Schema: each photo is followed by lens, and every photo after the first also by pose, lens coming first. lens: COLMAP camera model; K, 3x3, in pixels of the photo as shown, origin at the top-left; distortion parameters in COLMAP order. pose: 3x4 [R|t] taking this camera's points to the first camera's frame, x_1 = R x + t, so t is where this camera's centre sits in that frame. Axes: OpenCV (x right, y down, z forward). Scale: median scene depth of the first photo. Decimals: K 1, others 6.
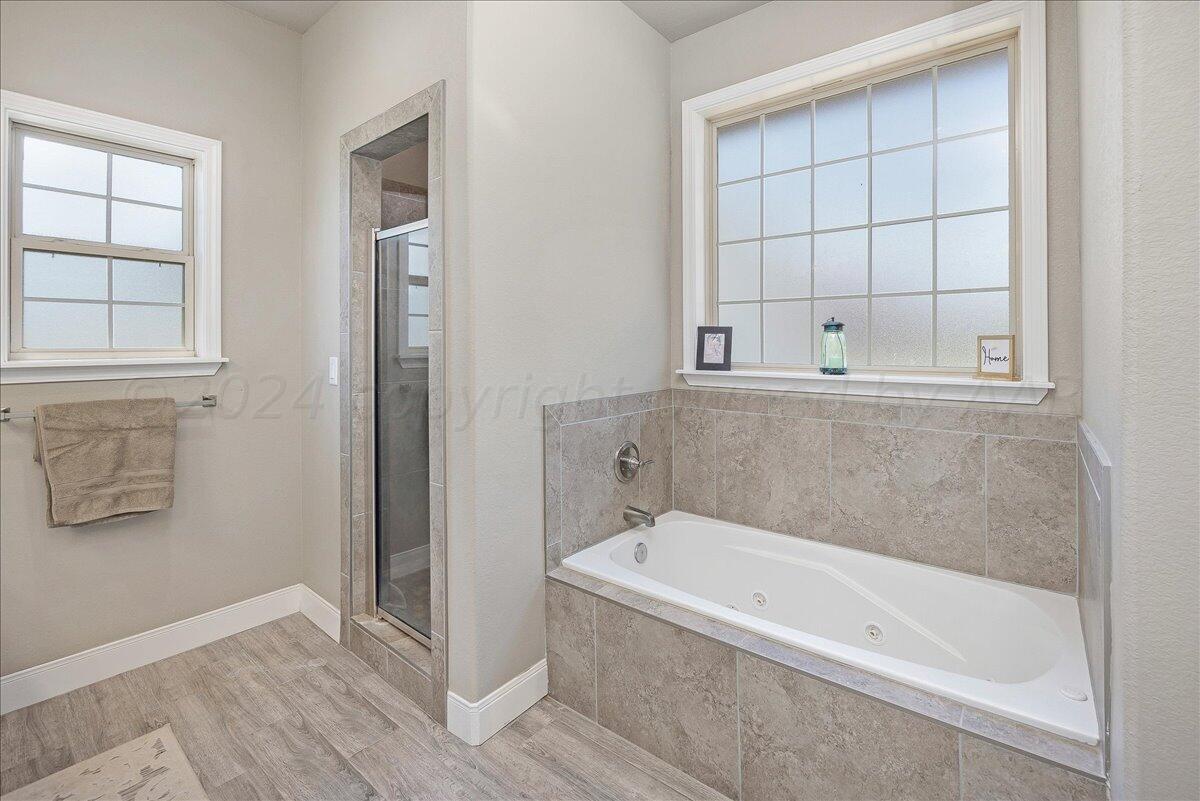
lens RADIAL K [[530.4, 0, 621.5], [0, 530.4, 351.7], [0, 0, 1]] dist [-0.014258, 0.000171]
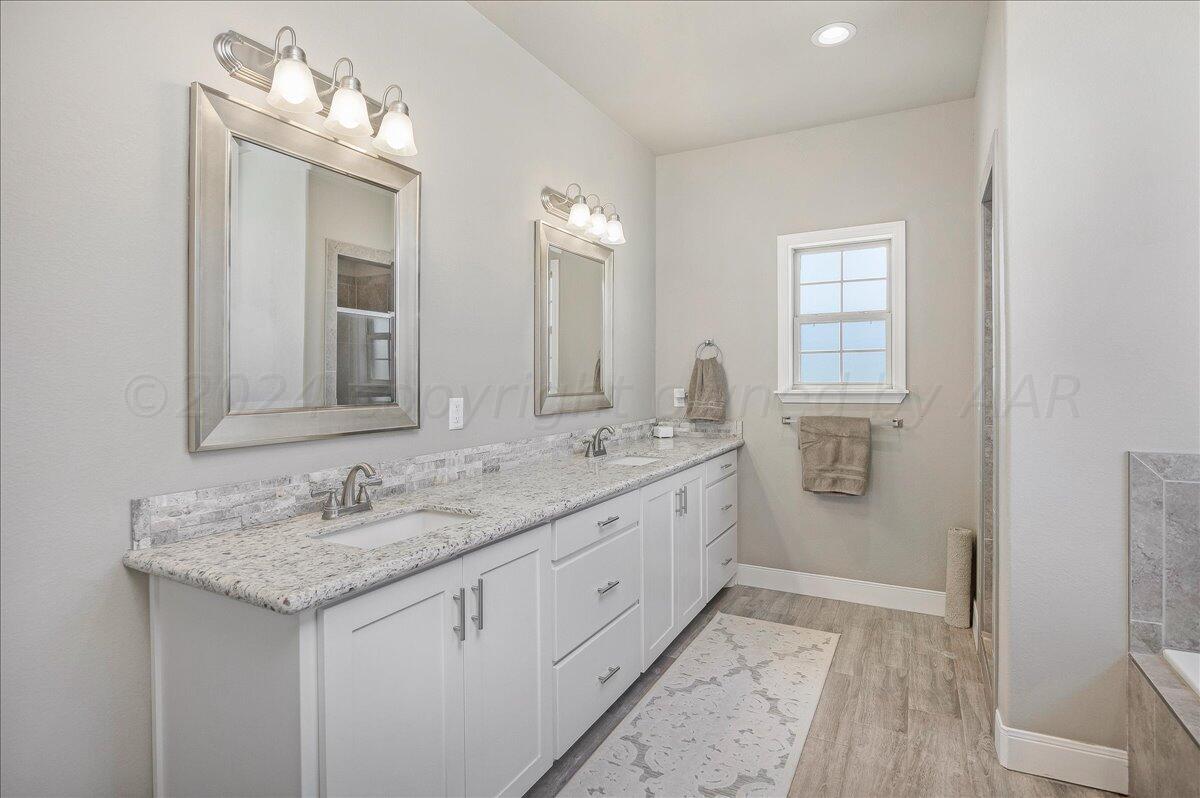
lens RADIAL K [[638.9, 0, 602.0], [0, 638.9, 390.3], [0, 0, 1]] dist [-0.023126, -0.000418]
pose [[0.186145, 0.015192, -0.982405, 0.720973], [-0.005243, 0.999882, 0.014468, -0.006879], [0.982508, 0.002457, 0.186202, -0.011359]]
